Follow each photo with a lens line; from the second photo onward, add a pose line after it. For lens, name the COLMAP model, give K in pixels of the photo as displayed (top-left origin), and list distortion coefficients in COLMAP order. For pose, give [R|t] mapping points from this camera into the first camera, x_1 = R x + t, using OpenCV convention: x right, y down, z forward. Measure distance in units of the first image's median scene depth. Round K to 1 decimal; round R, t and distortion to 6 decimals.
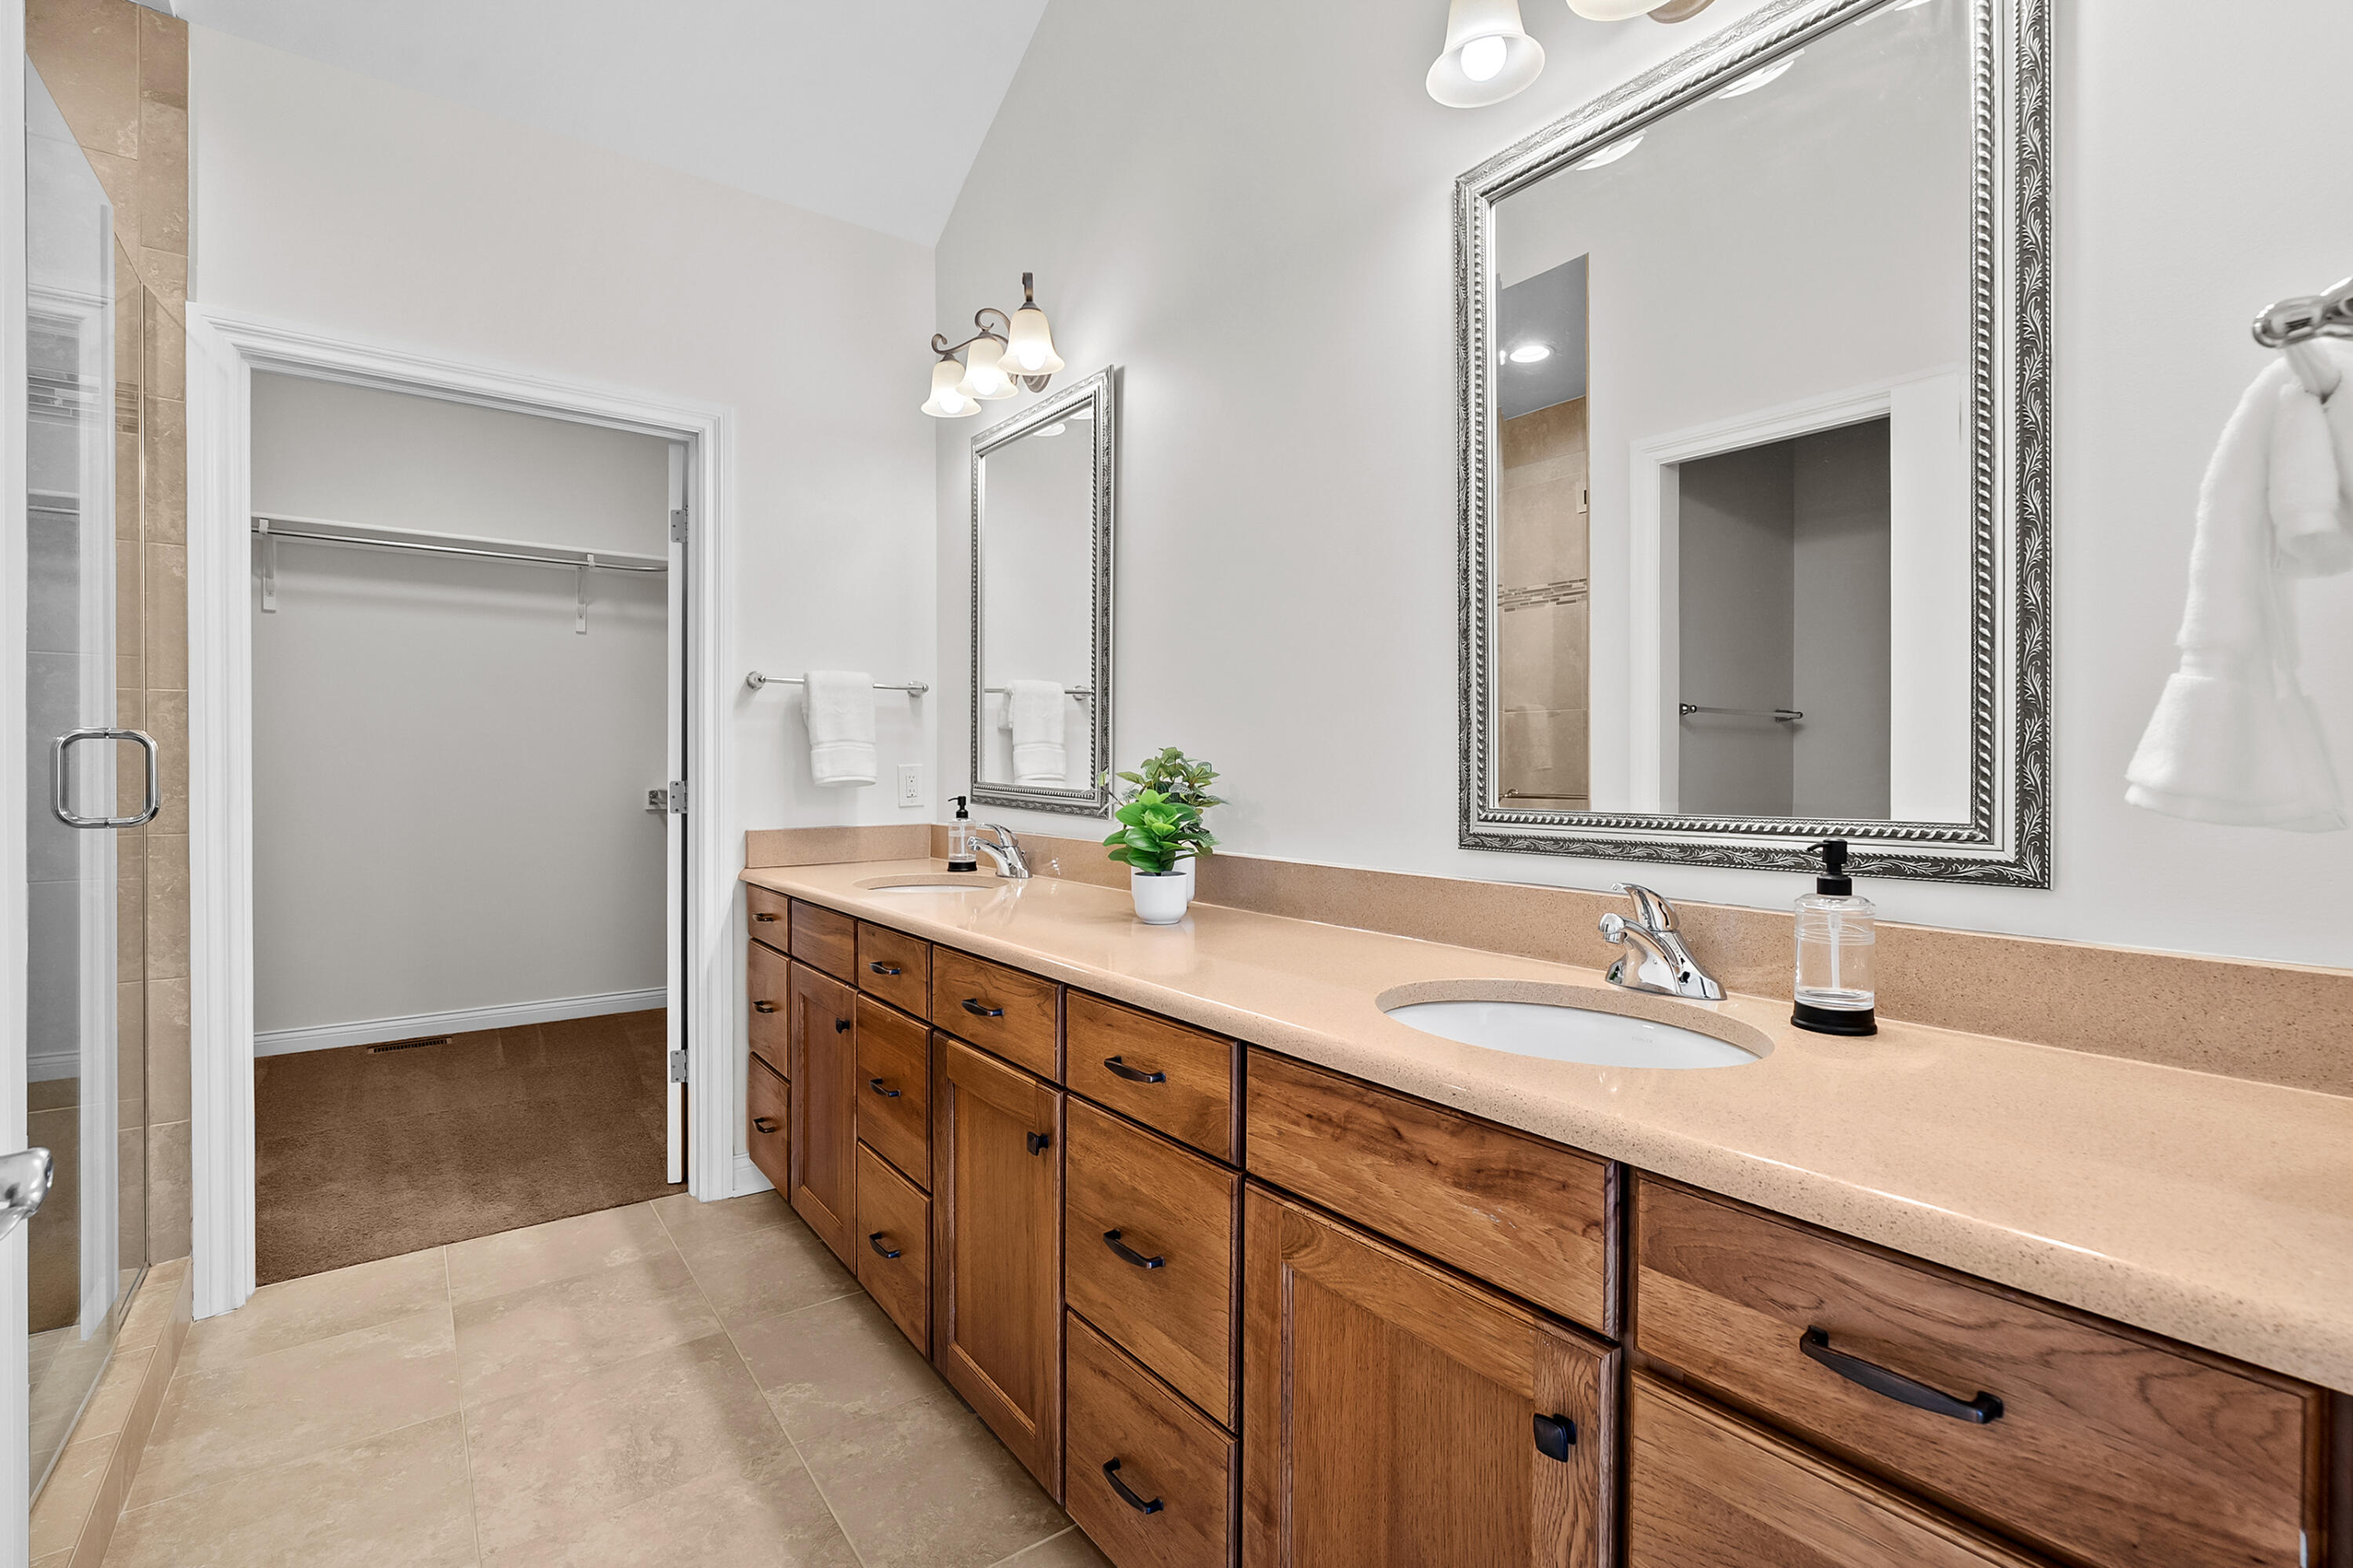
lens RADIAL K [[1070.3, 0, 1177.9], [0, 1070.3, 779.4], [0, 0, 1]] dist [-0.005892, 0.001922]
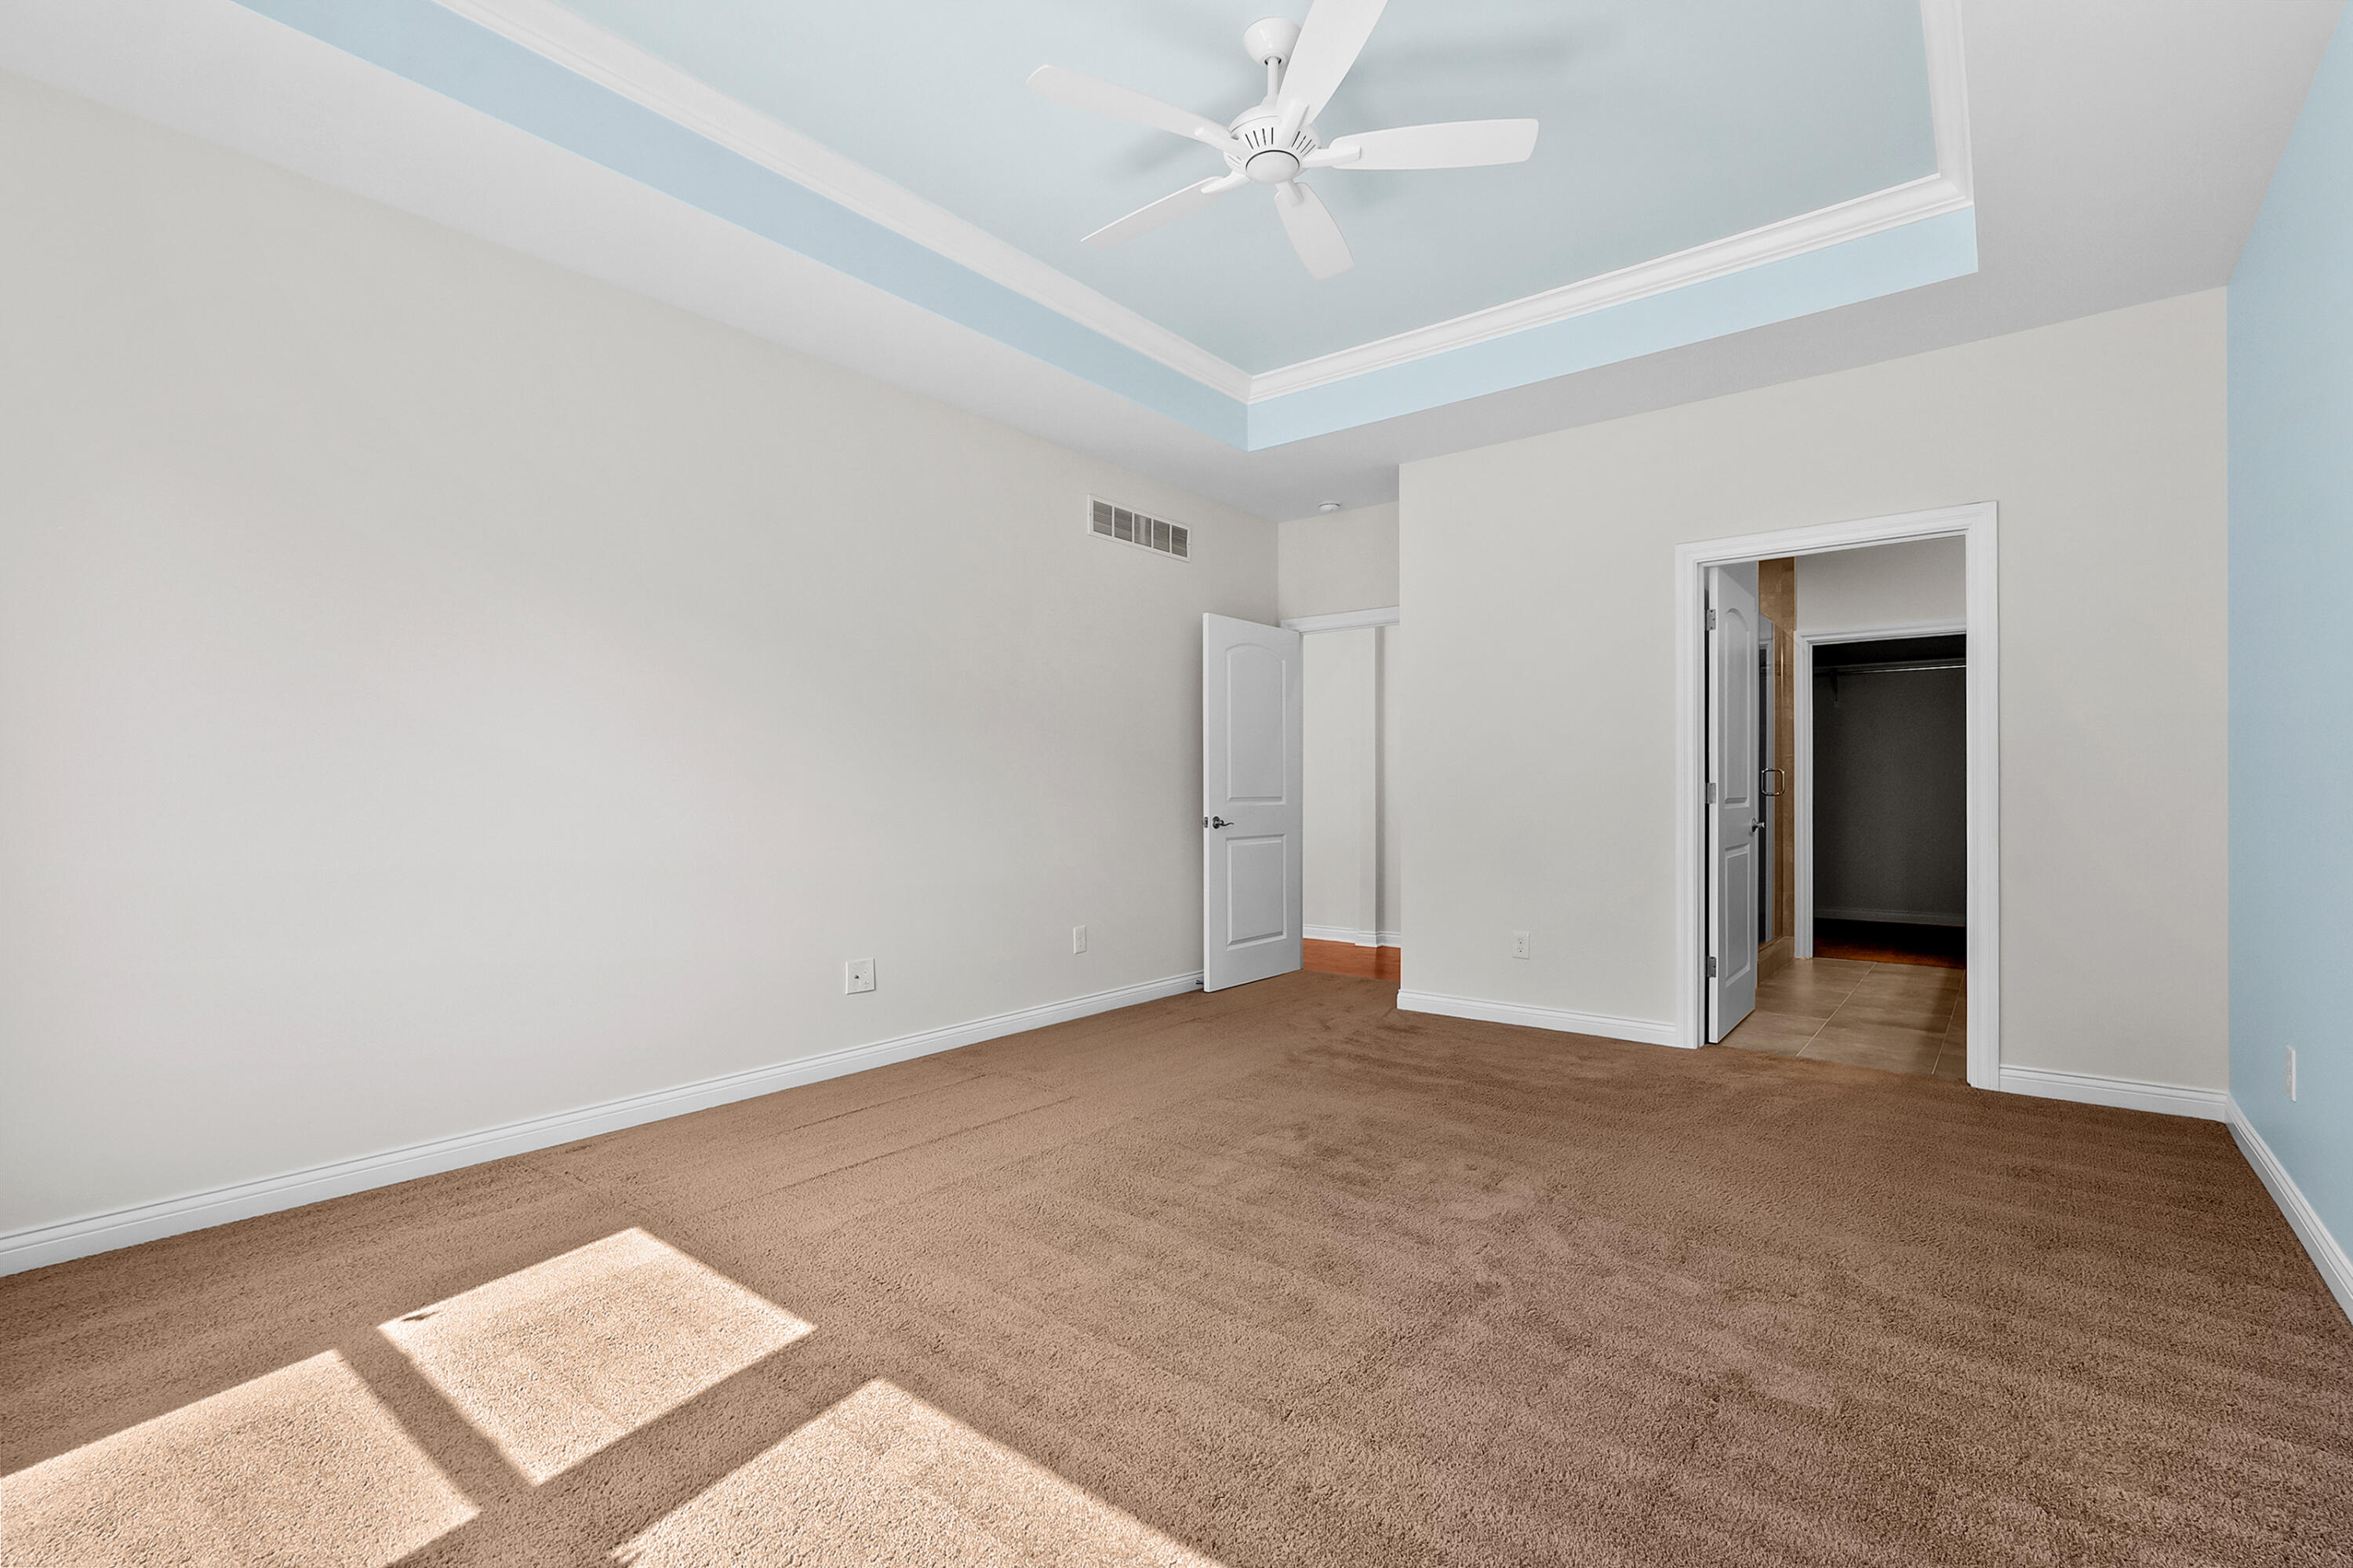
lens RADIAL K [[1070.3, 0, 1176.3], [0, 1070.3, 784.7], [0, 0, 1]] dist [-0.005892, 0.001922]
pose [[0.267039, -0.001472, -0.963685, 1.656972], [-0.003362, 0.999991, -0.002459, 0.015616], [0.963680, 0.003896, 0.267031, -1.632065]]
